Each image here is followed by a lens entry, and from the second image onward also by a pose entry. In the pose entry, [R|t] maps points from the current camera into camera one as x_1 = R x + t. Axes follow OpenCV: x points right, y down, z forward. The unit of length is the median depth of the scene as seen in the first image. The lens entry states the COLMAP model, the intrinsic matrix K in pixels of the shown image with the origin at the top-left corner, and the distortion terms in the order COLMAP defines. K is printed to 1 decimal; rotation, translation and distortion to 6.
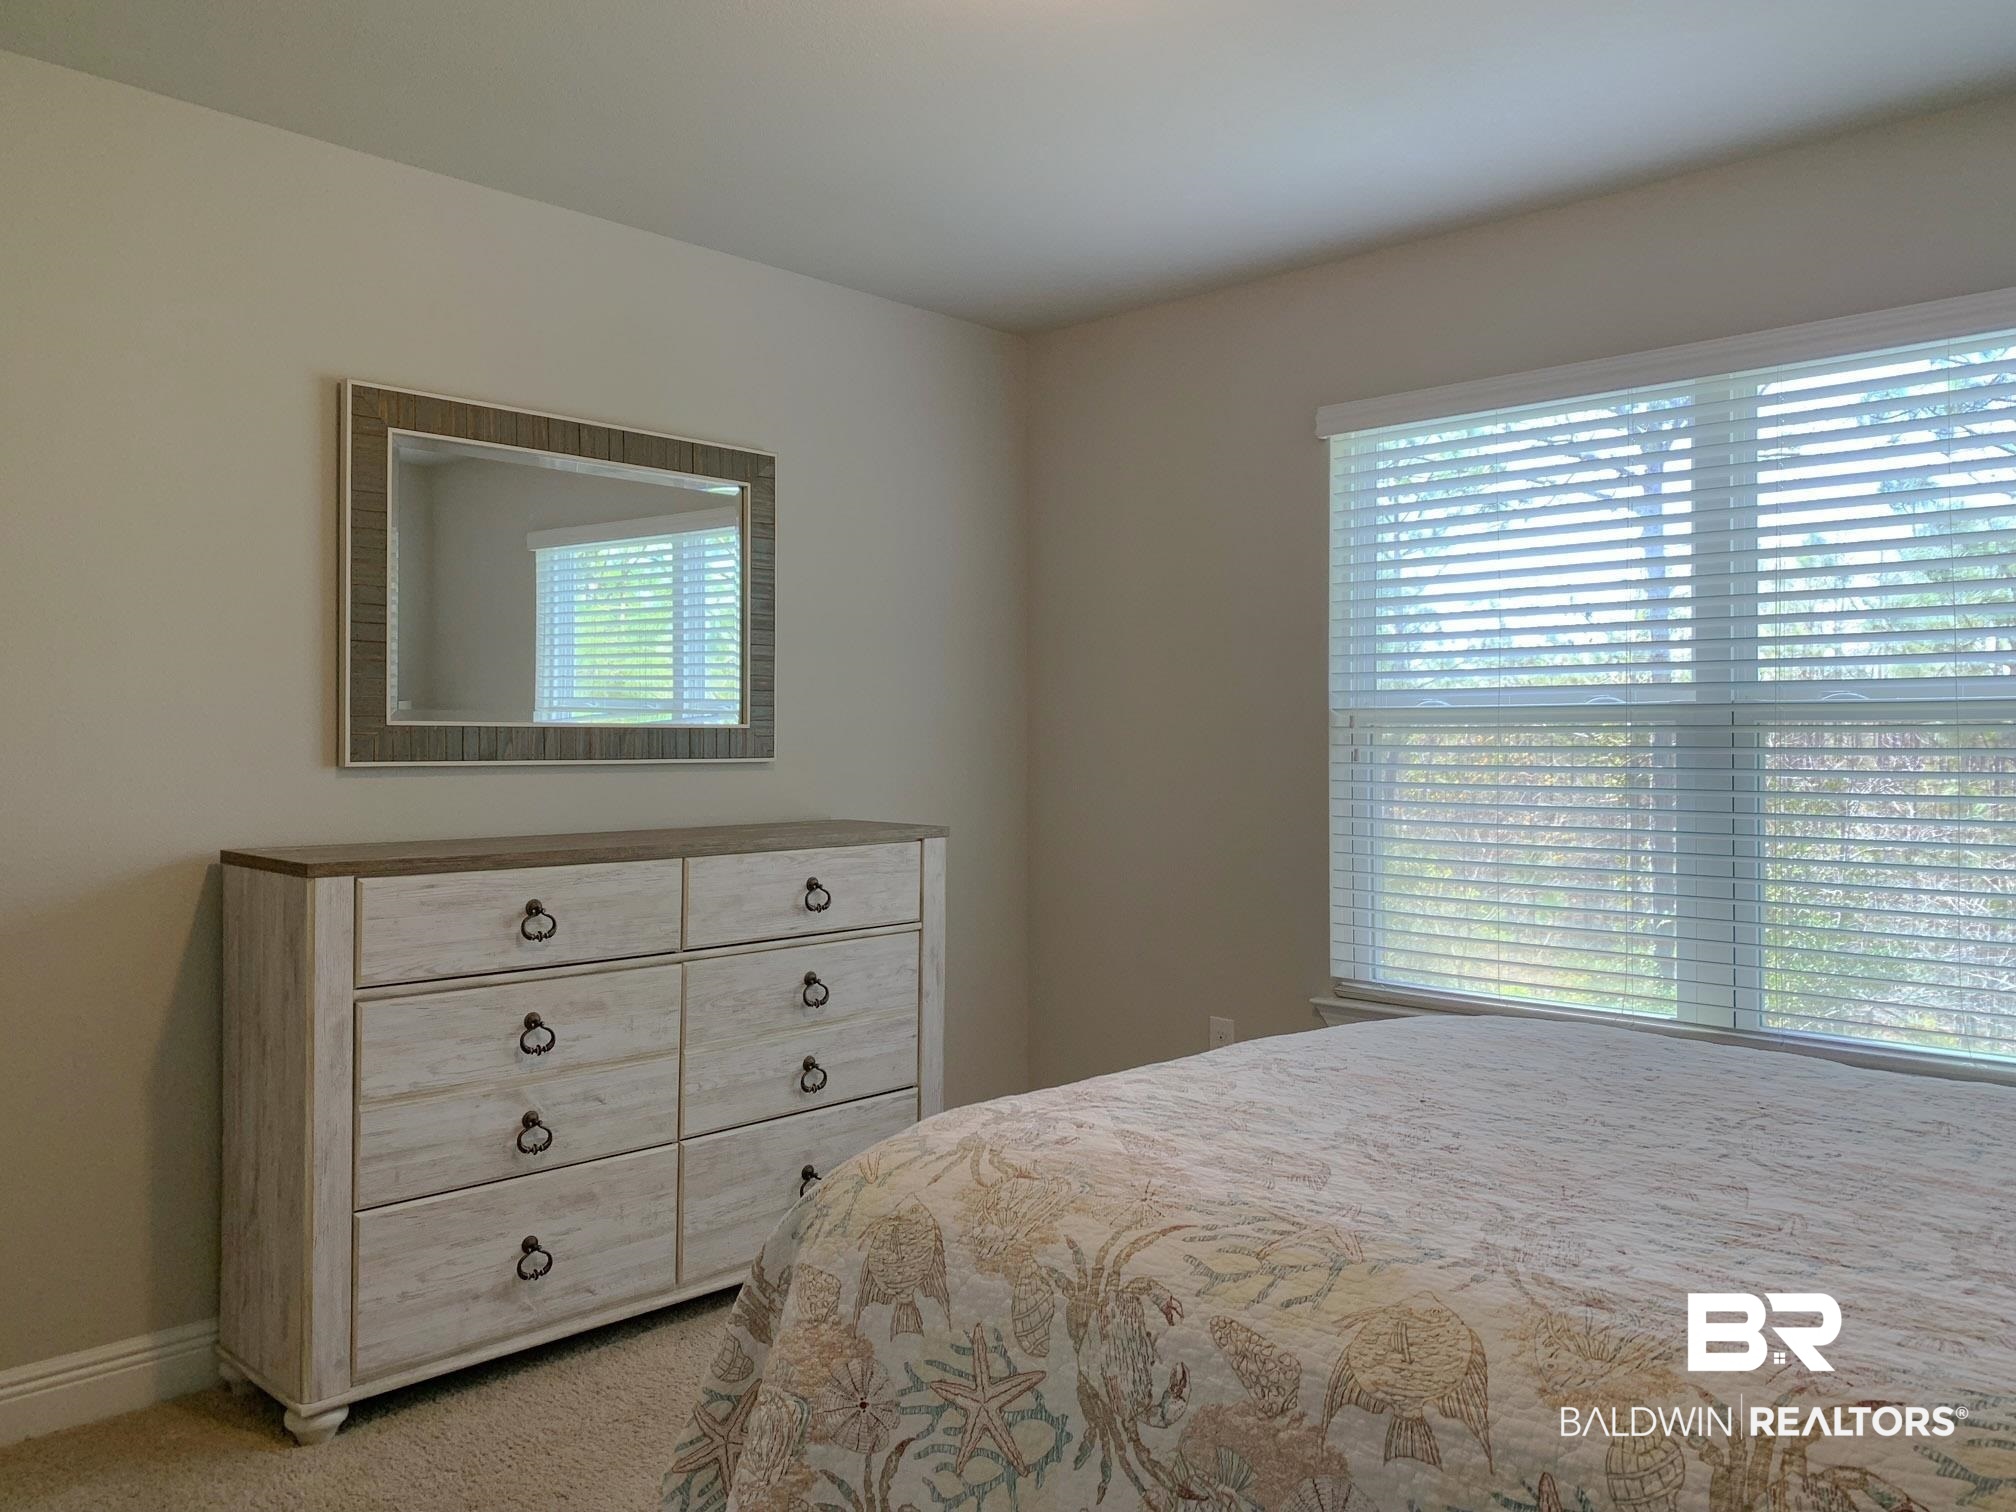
lens RADIAL K [[1574.6, 0, 1011.2], [0, 1574.6, 734.6], [0, 0, 1]] dist [0.058532, -0.086684]
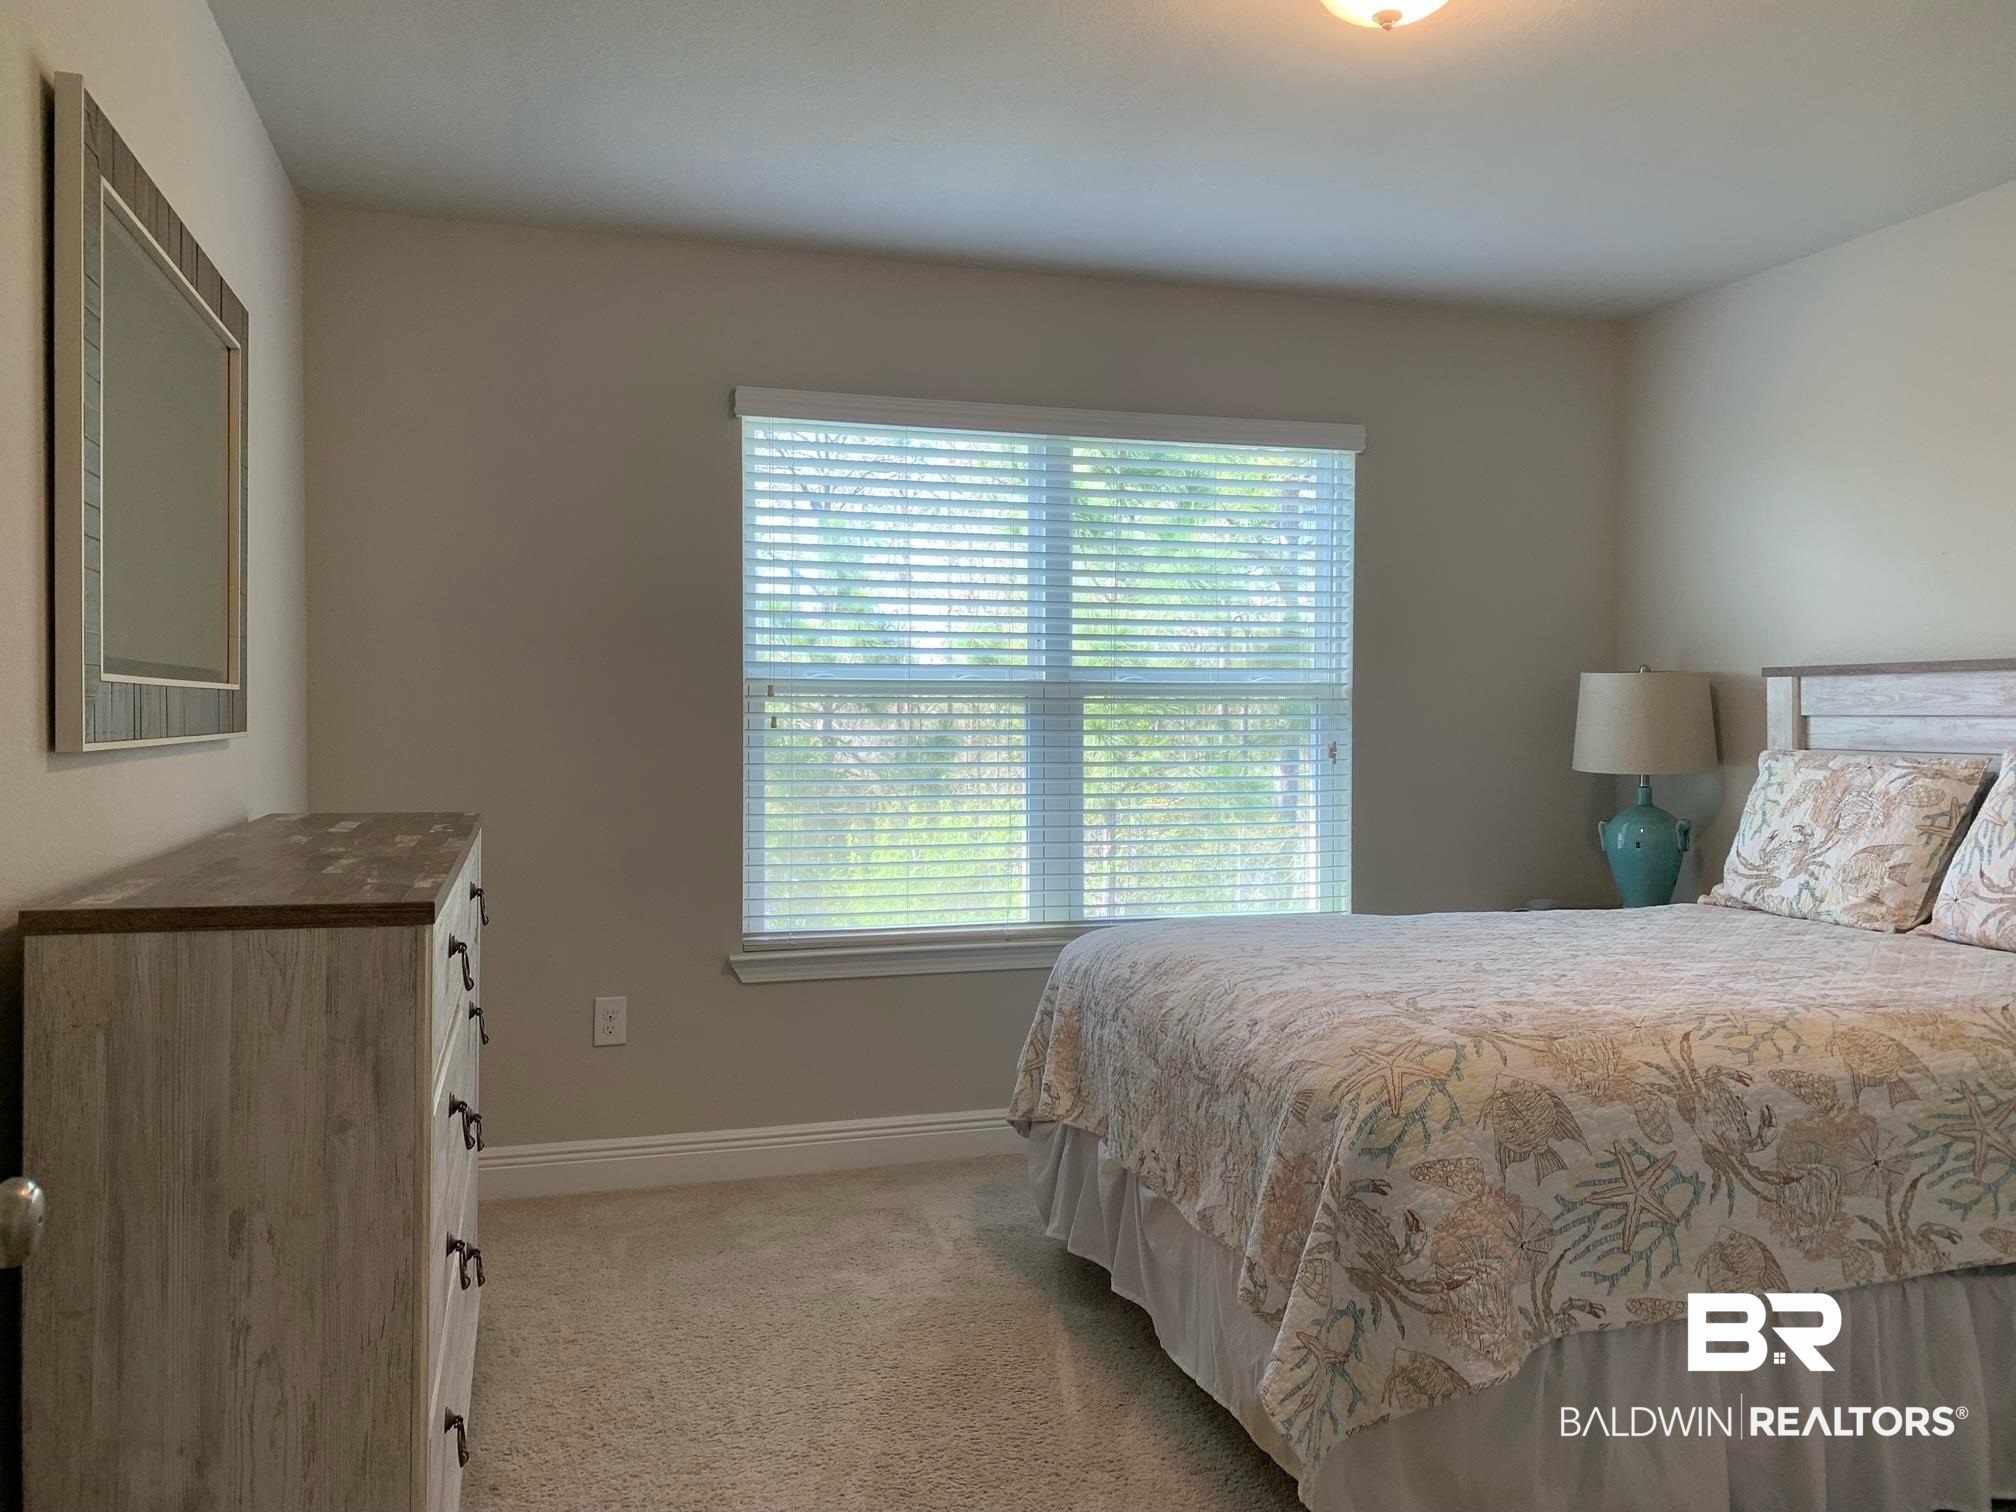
lens RADIAL K [[1550.7, 0, 1009.8], [0, 1550.7, 742.7], [0, 0, 1]] dist [0.024737, -0.007515]
pose [[0.474580, -0.014835, 0.880087, -1.468147], [-0.008439, 0.999735, 0.021402, 0.008198], [-0.880172, -0.017584, 0.474329, 0.850539]]
